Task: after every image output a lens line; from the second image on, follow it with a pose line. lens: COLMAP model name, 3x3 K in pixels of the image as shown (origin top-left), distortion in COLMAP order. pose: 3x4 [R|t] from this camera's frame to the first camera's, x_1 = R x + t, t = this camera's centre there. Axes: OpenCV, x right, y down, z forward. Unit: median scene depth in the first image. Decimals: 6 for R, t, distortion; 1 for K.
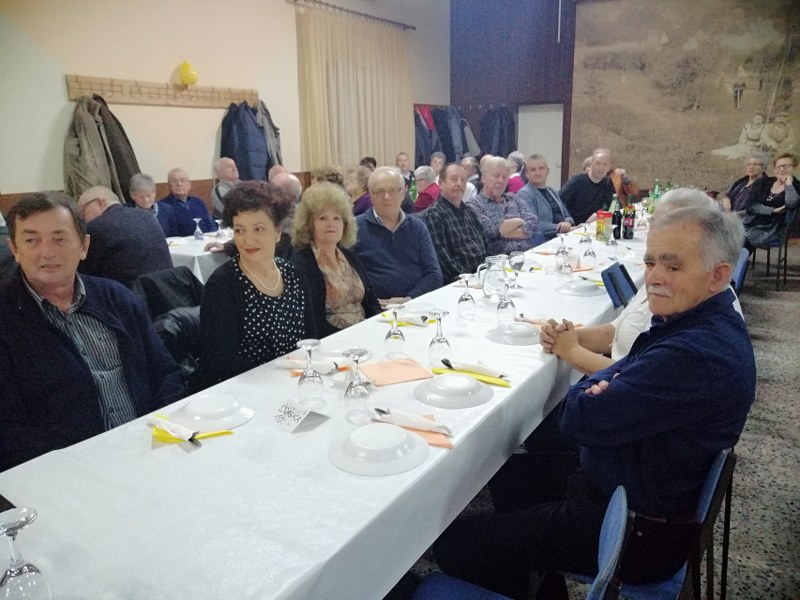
lens RADIAL K [[628.1, 0, 399.8], [0, 628.1, 297.6], [0, 0, 1]] dist [0.002340, 0.039220]
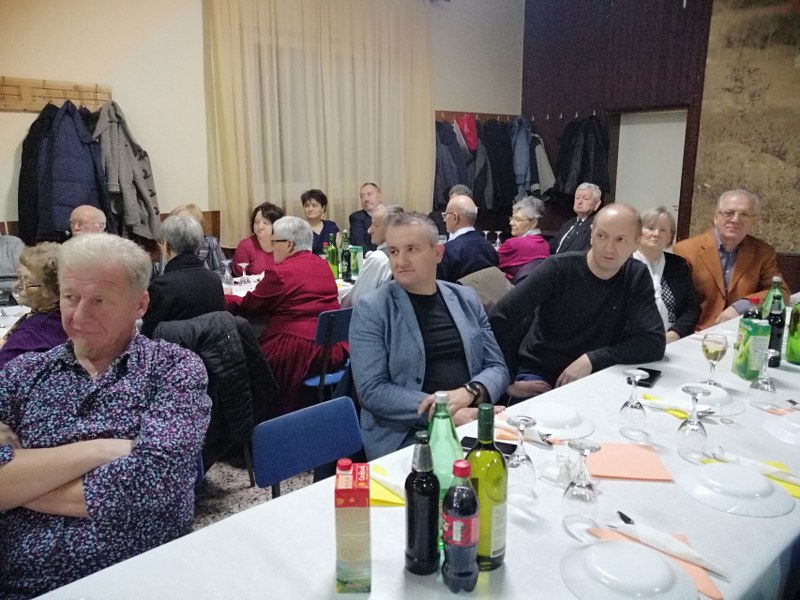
lens RADIAL K [[628.1, 0, 396.1], [0, 628.1, 303.7], [0, 0, 1]] dist [0.002340, 0.039220]
pose [[0.954786, 0.077611, -0.286983, 0.200870], [-0.083541, 0.996468, -0.008458, -0.099952], [0.285313, 0.032050, 0.957898, 0.374032]]
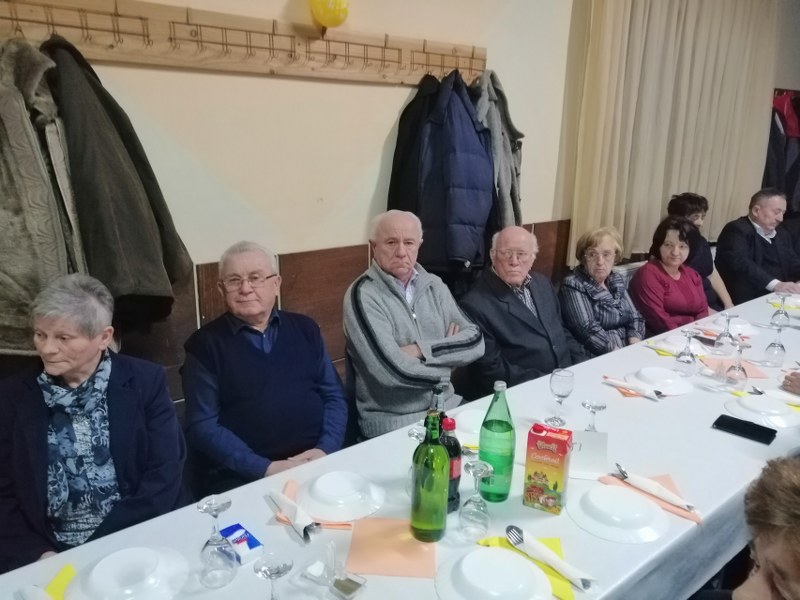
lens RADIAL K [[628.1, 0, 399.3], [0, 628.1, 298.3], [0, 0, 1]] dist [0.002340, 0.039220]
pose [[0.944843, 0.112581, -0.307567, -0.098777], [-0.109229, 0.993618, 0.028150, -0.122844], [0.308773, 0.006998, 0.951110, 0.432442]]
